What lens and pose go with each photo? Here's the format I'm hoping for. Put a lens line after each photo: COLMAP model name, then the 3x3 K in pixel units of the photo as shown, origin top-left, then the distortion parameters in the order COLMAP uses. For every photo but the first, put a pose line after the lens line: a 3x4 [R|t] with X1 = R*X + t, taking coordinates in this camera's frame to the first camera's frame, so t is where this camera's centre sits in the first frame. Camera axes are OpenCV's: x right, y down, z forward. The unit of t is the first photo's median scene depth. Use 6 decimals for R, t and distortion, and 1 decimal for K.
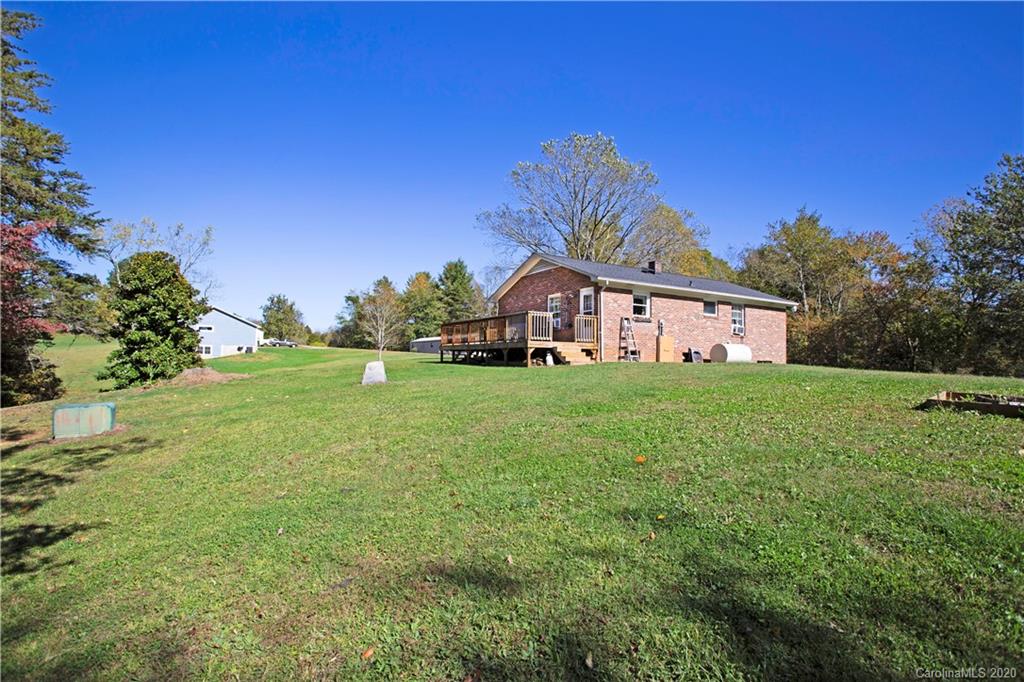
lens RADIAL K [[470.5, 0, 512.0], [0, 470.5, 341.0], [0, 0, 1]] dist [-0.013261, 0.000002]
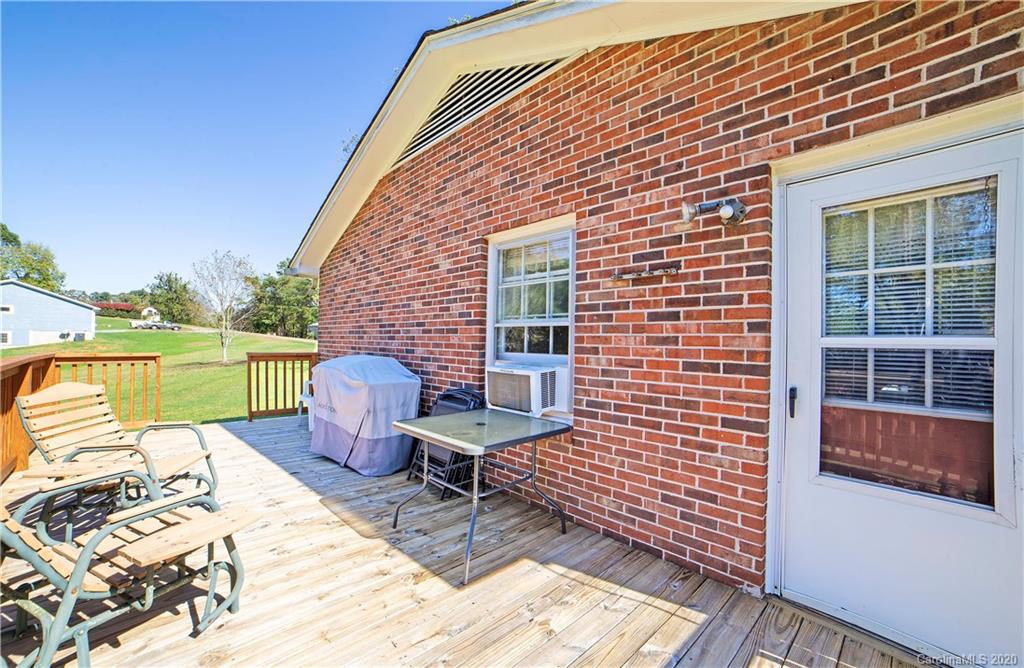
lens RADIAL K [[407.7, 0, 512.0], [0, 407.7, 334.0], [0, 0, 1]] dist [-0.000506, -0.000014]
pose [[0.975199, 0.001550, 0.221323, 0.045011], [-0.007742, 0.999602, 0.027114, -0.057636], [-0.221193, -0.028155, 0.974824, 0.791523]]
